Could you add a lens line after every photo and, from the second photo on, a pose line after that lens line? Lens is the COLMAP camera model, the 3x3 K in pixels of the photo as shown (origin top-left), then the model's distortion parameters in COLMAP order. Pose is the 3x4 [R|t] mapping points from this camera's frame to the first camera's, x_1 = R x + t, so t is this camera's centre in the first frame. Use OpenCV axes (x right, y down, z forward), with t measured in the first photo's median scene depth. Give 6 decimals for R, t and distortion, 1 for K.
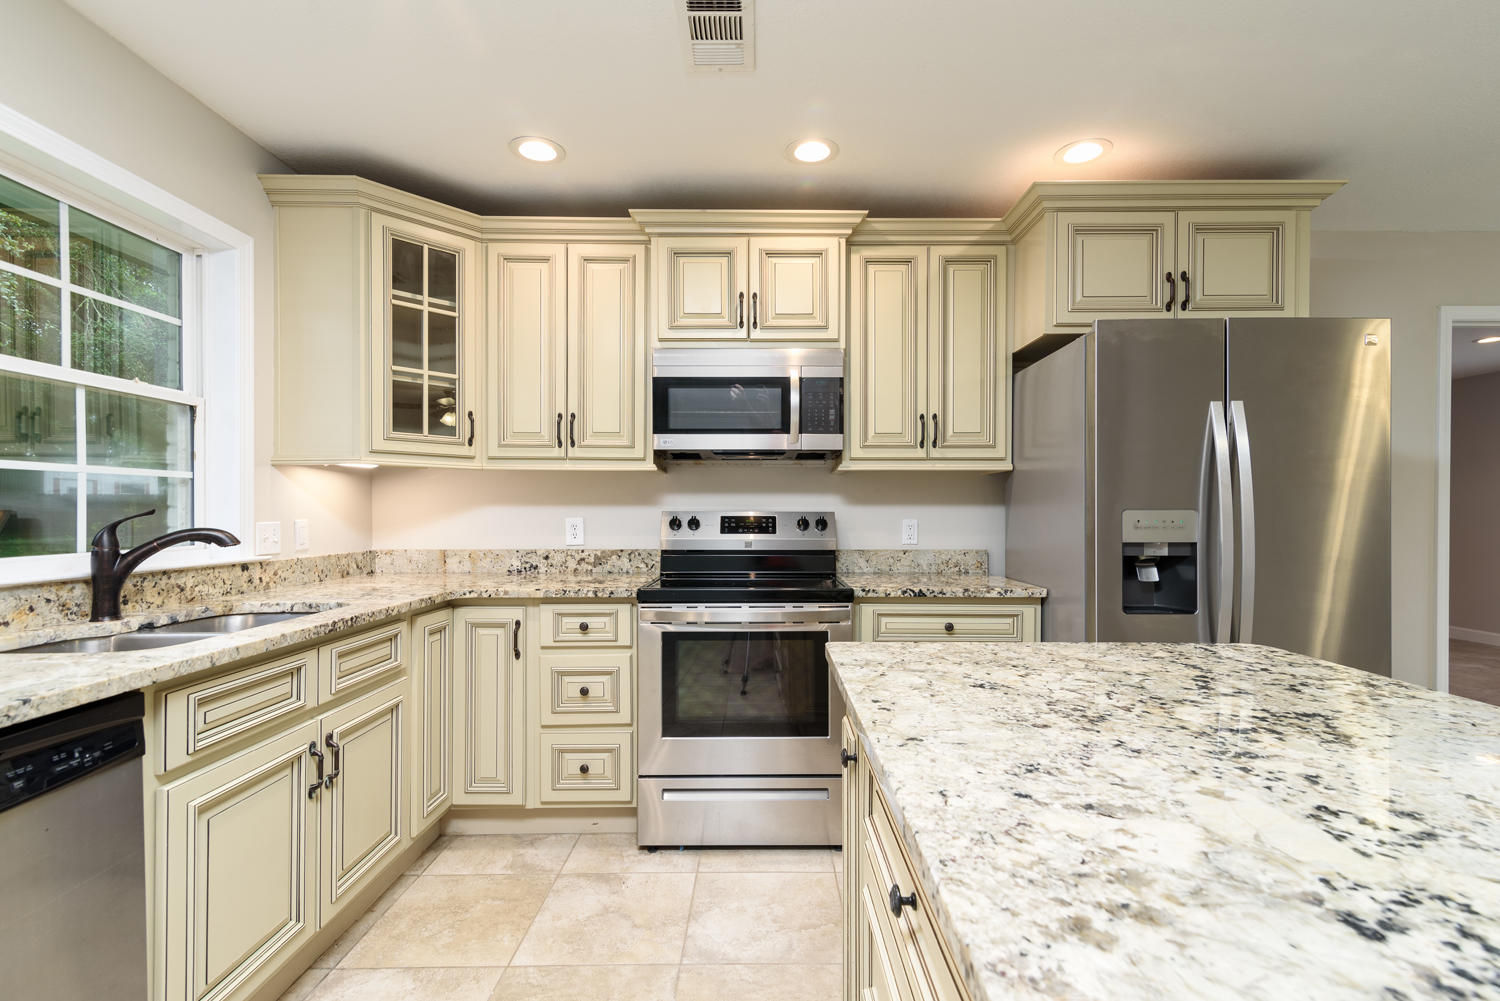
lens RADIAL K [[683.9, 0, 762.3], [0, 683.9, 515.4], [0, 0, 1]] dist [0.014902, -0.002363]
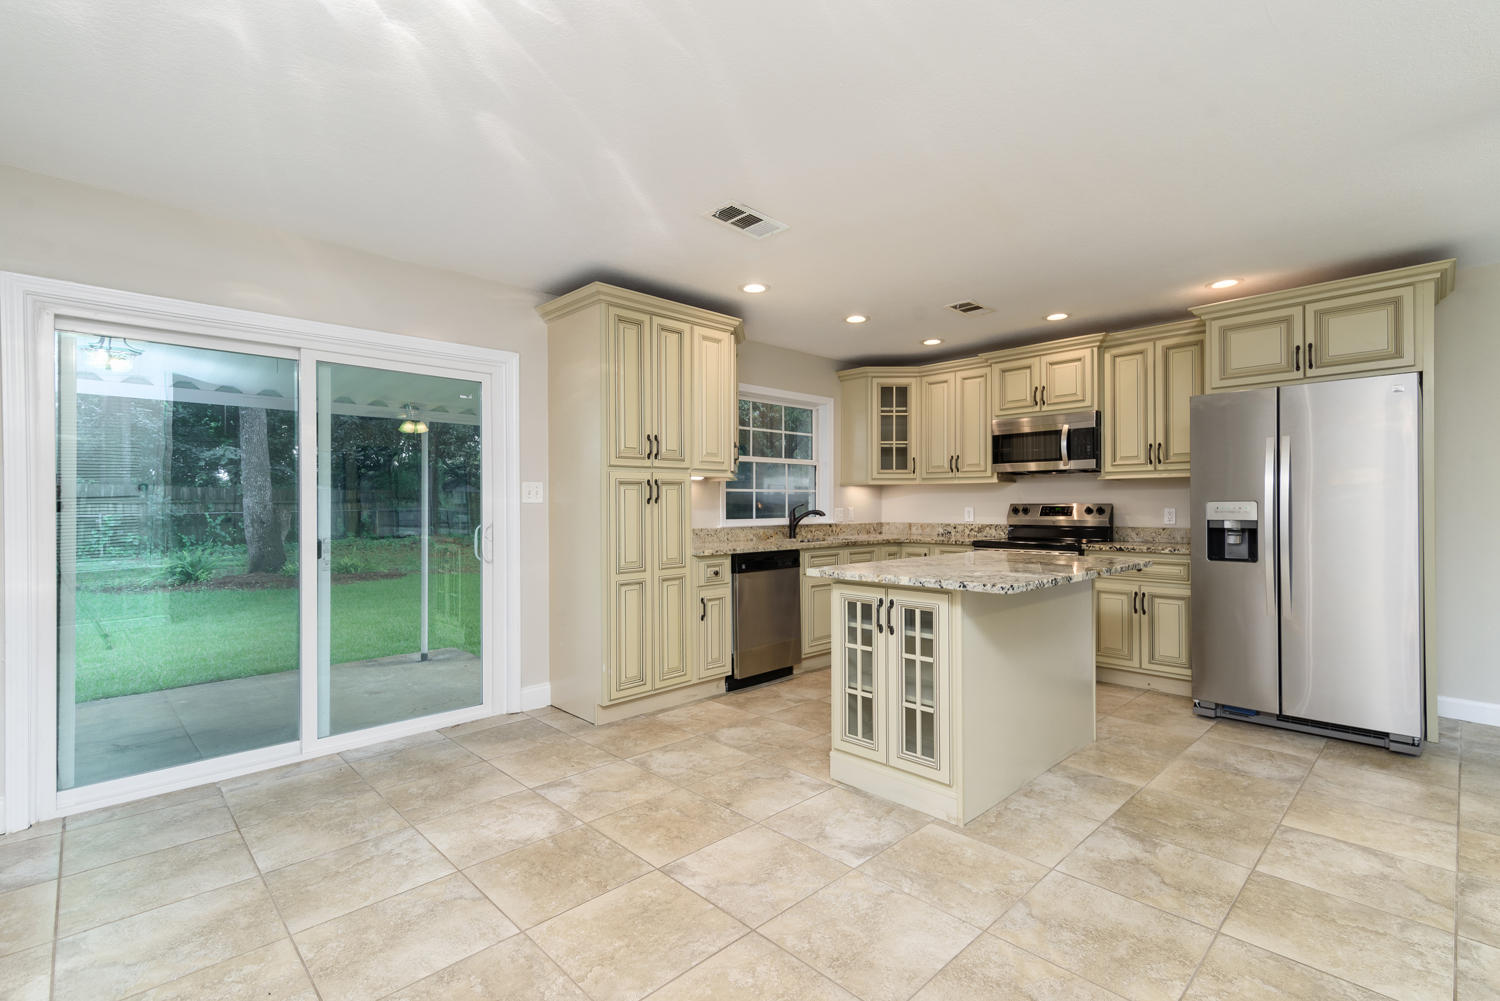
lens RADIAL K [[683.9, 0, 765.8], [0, 683.9, 503.9], [0, 0, 1]] dist [0.014902, -0.002363]
pose [[0.699133, -0.004419, -0.714978, 0.849551], [-0.000009, 0.999981, -0.006190, 0.007468], [0.714991, 0.004334, 0.699120, -0.899673]]
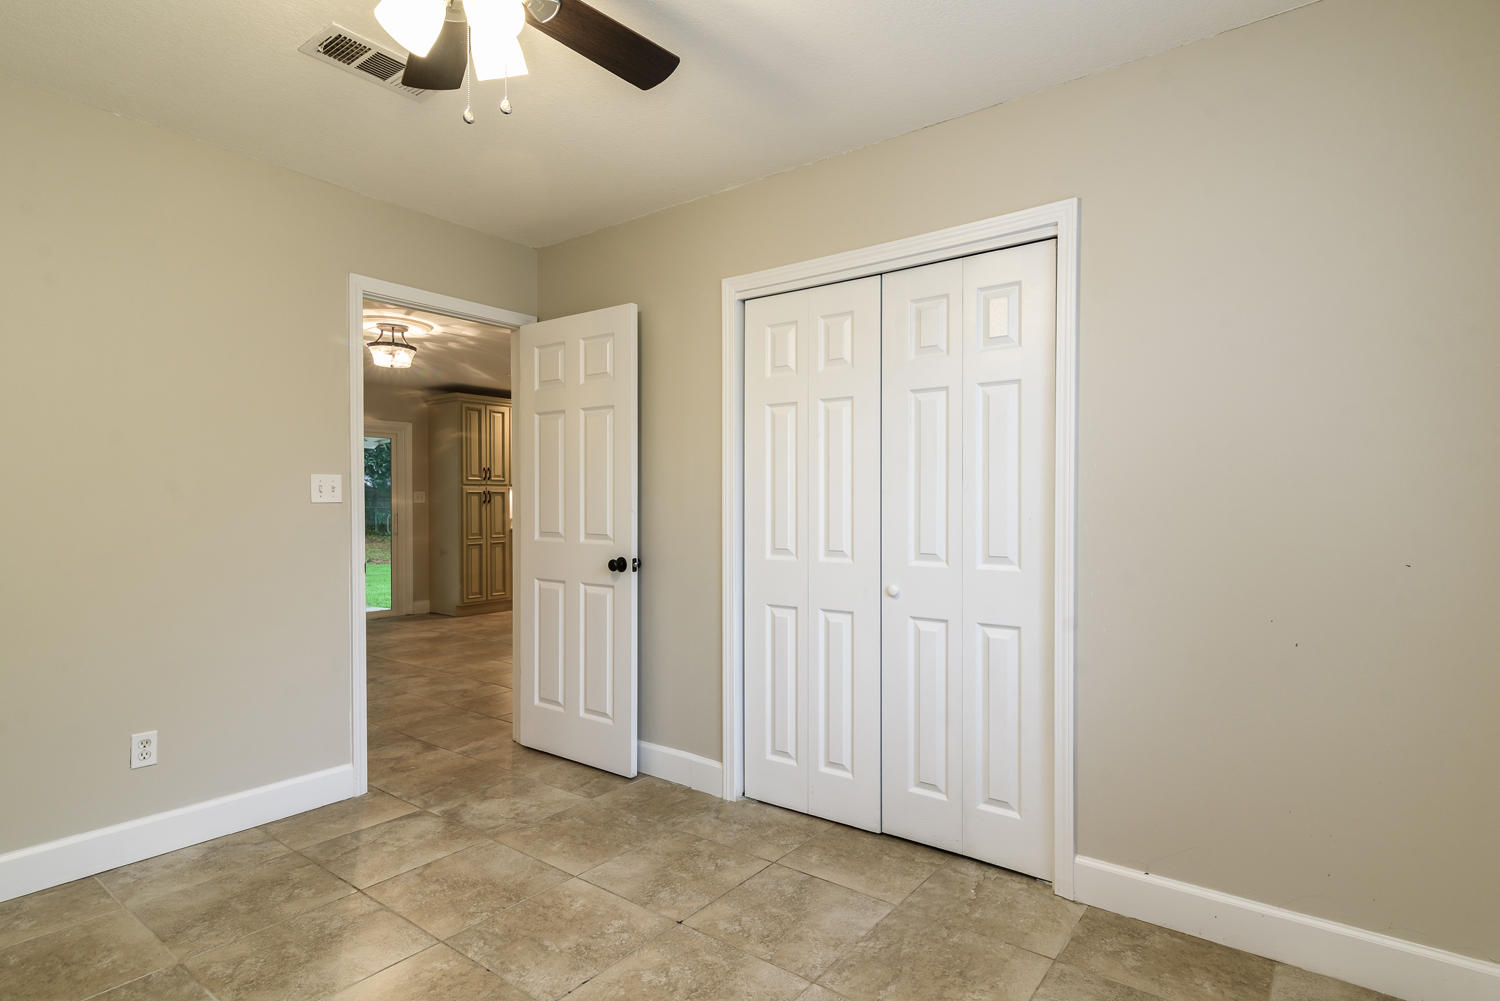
lens RADIAL K [[769.4, 0, 782.5], [0, 769.4, 515.8], [0, 0, 1]] dist [0.001278, -0.002321]
pose [[0.803590, 0.008245, -0.595126, 2.589947], [-0.003409, 0.999951, 0.009251, 0.014817], [0.595173, -0.005405, 0.803579, -1.924808]]
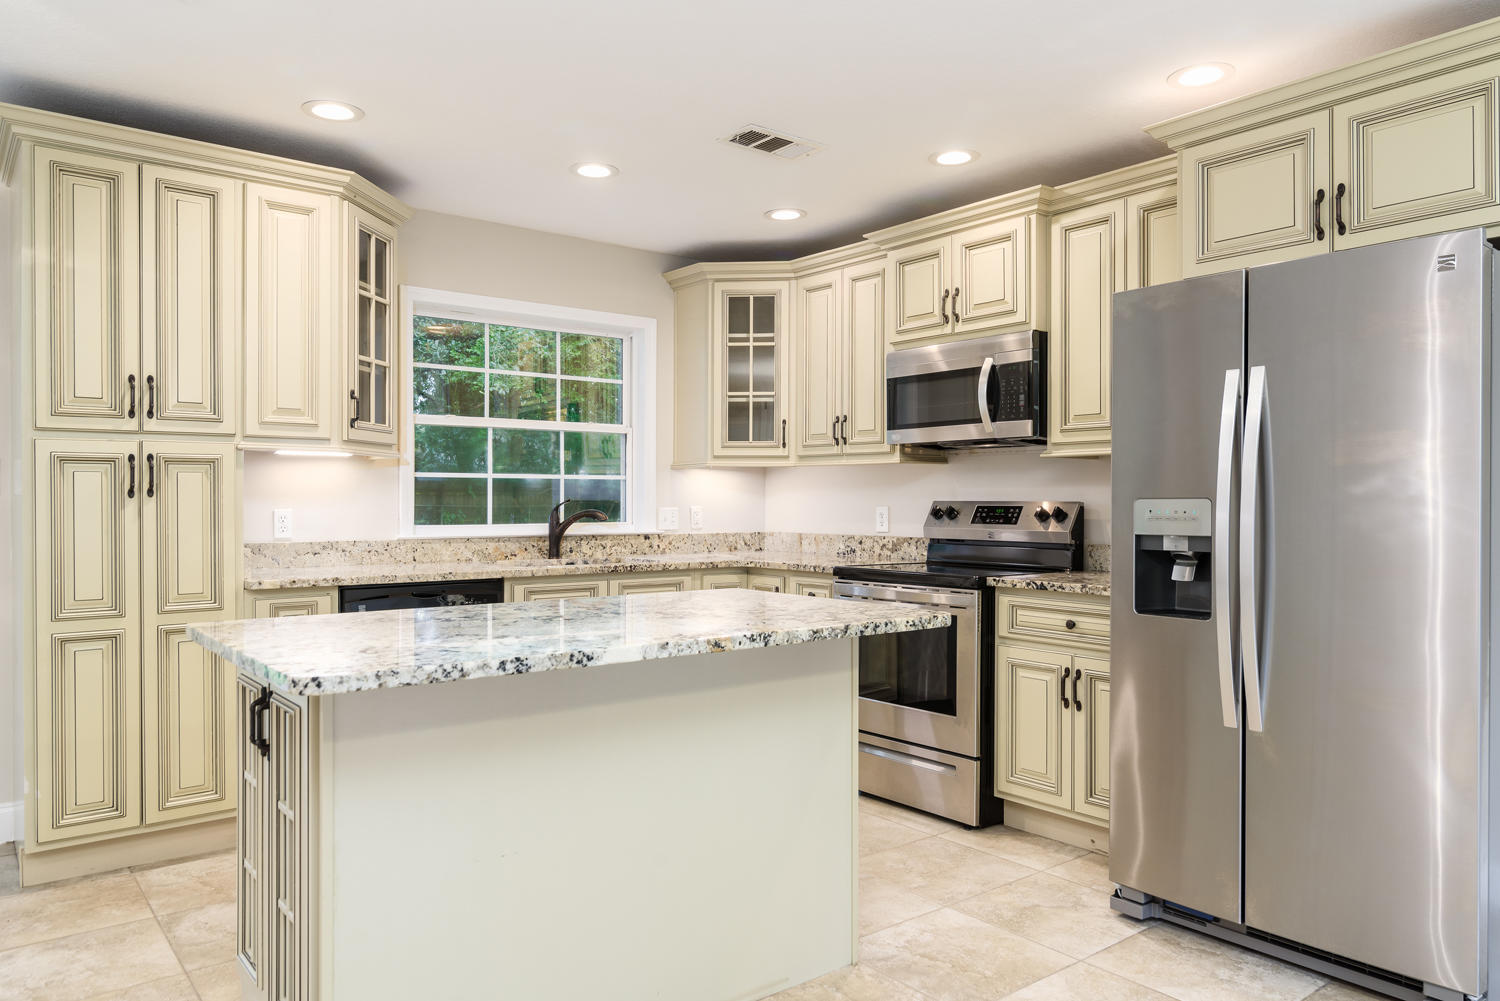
lens RADIAL K [[1031.5, 0, 767.1], [0, 1031.5, 506.2], [0, 0, 1]] dist [0.006334, 0.000619]
pose [[0.623763, 0.004360, -0.781601, 1.095884], [-0.006379, 0.999980, 0.000487, 0.003338], [0.781587, 0.004683, 0.623778, -0.197943]]
